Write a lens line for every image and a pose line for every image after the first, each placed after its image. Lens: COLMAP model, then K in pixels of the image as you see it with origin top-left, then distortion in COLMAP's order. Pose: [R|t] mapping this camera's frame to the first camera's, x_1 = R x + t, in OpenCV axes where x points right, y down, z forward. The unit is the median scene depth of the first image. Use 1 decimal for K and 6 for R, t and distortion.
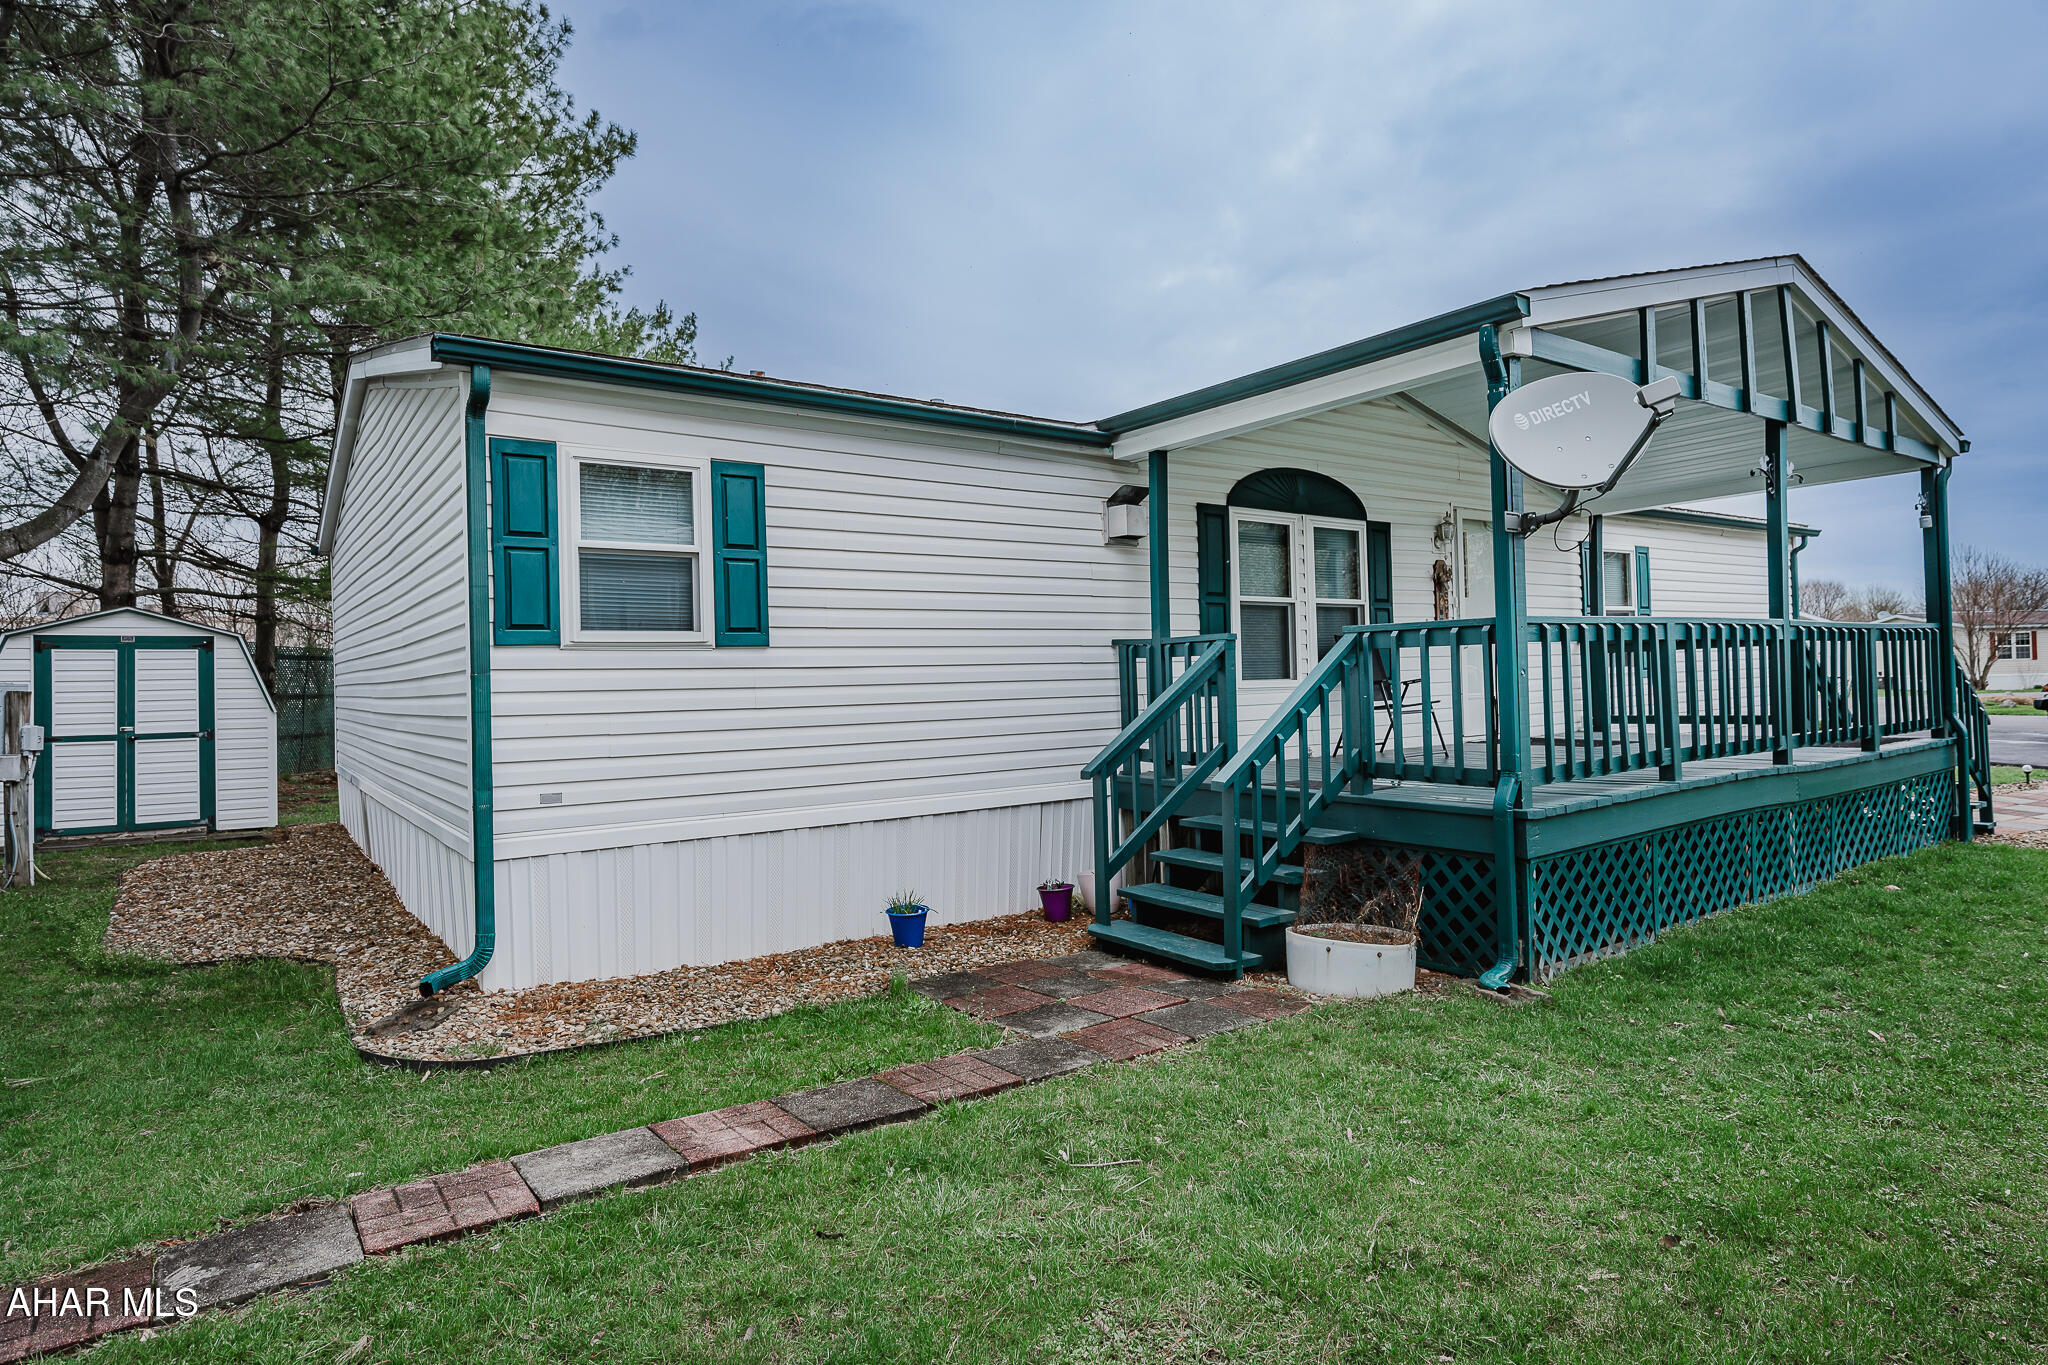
lens RADIAL K [[1119.2, 0, 1024.0], [0, 1119.2, 682.5], [0, 0, 1]] dist [0.002331, 0.000376]
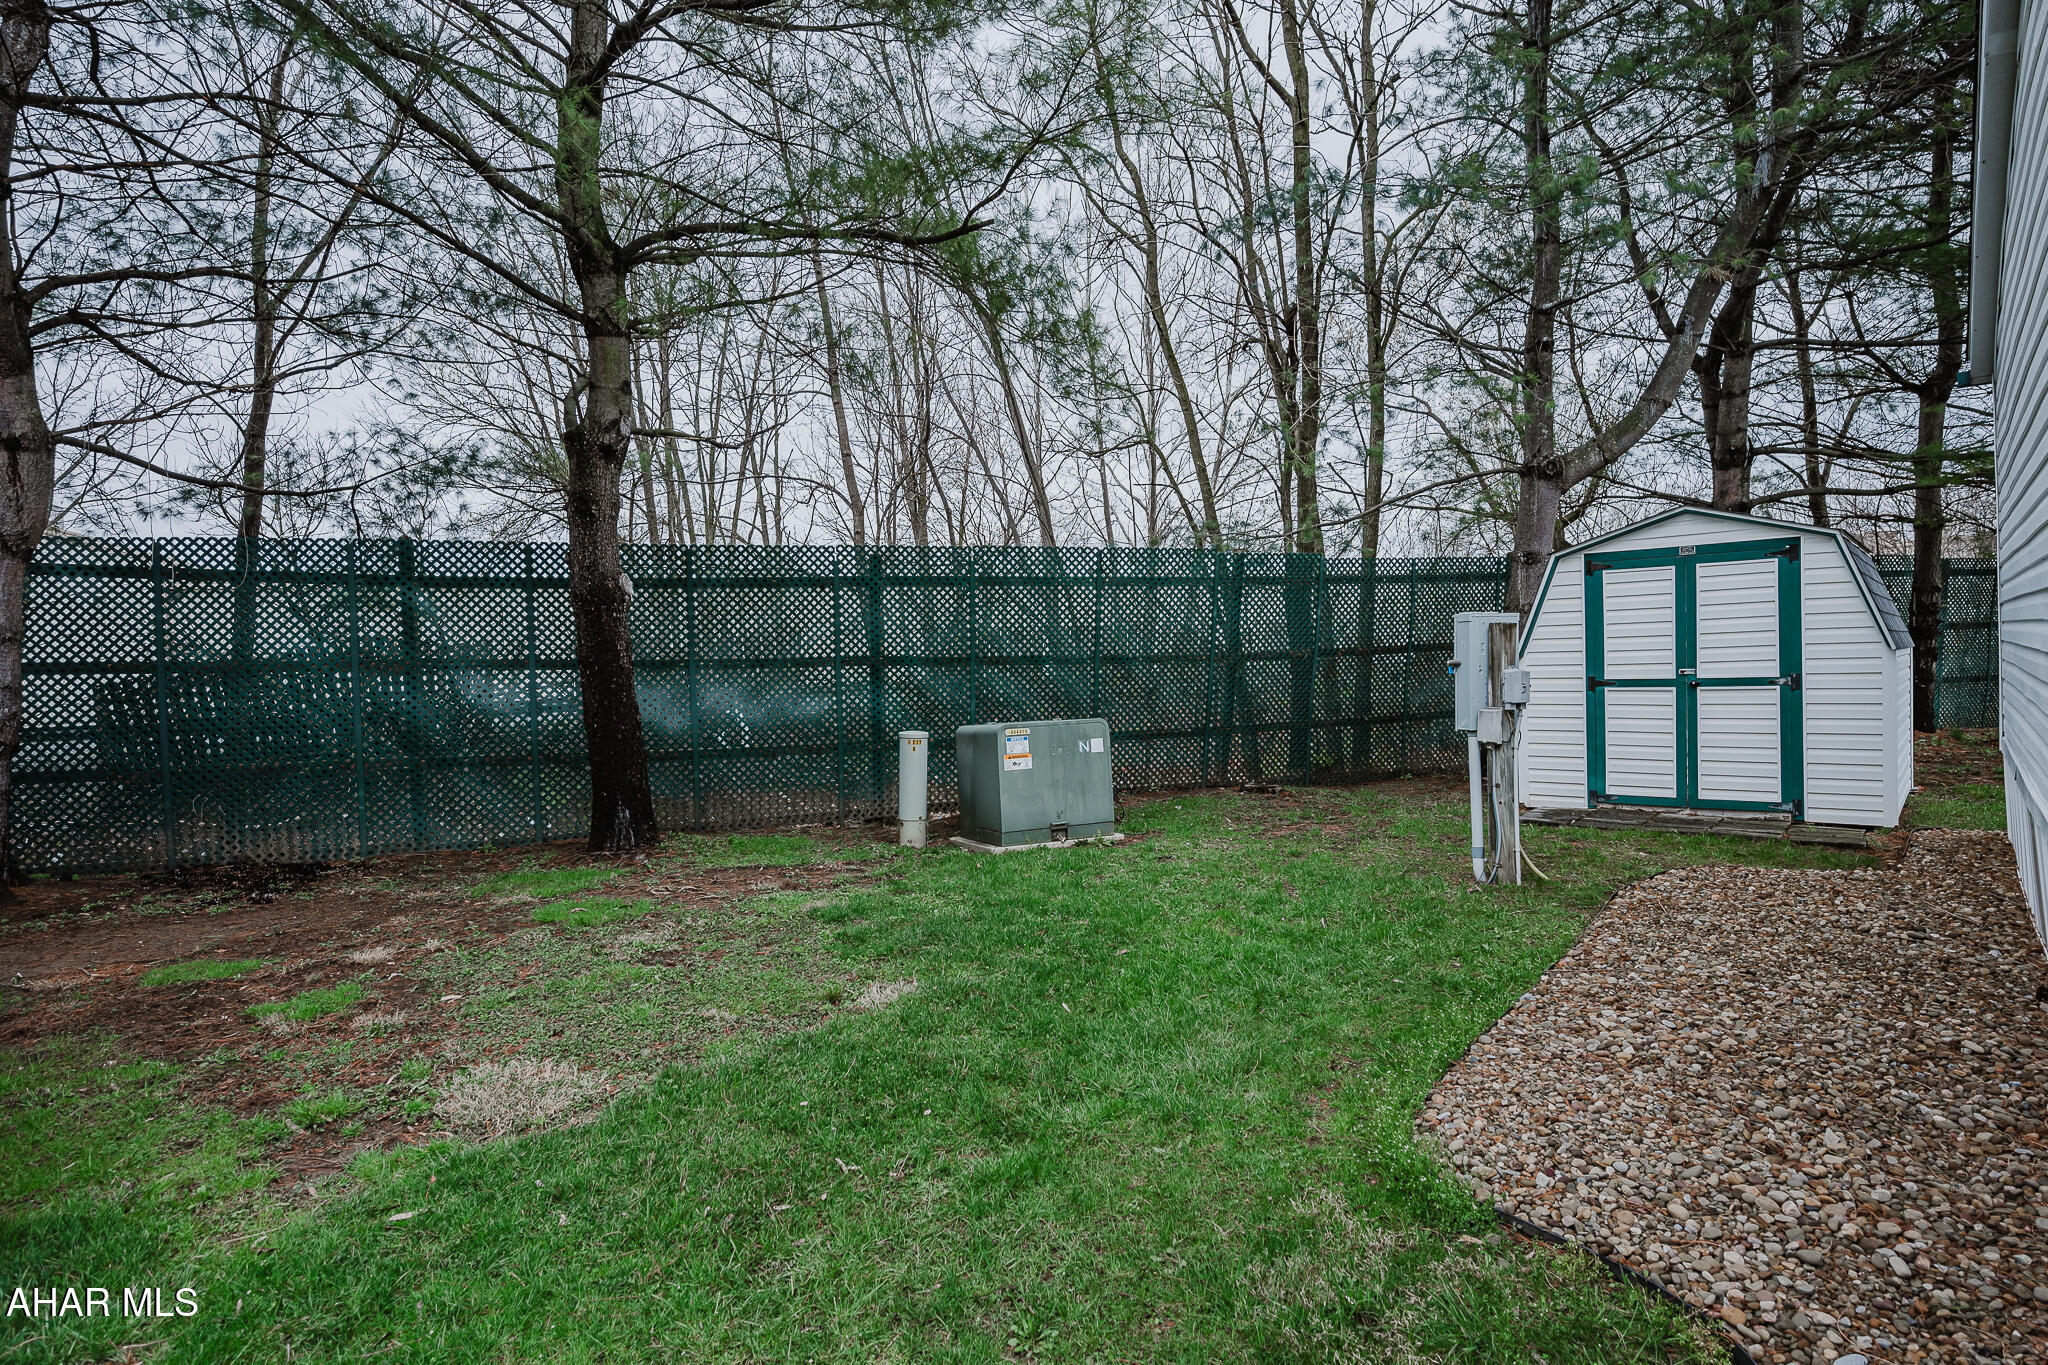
lens RADIAL K [[1084.2, 0, 1024.0], [0, 1084.2, 682.5], [0, 0, 1]] dist [-0.021908, -0.000808]
pose [[0.240538, 0.032399, -0.970099, -0.207301], [0.029432, 0.998740, 0.040653, 0.006605], [0.970193, -0.038330, 0.239281, 0.391150]]
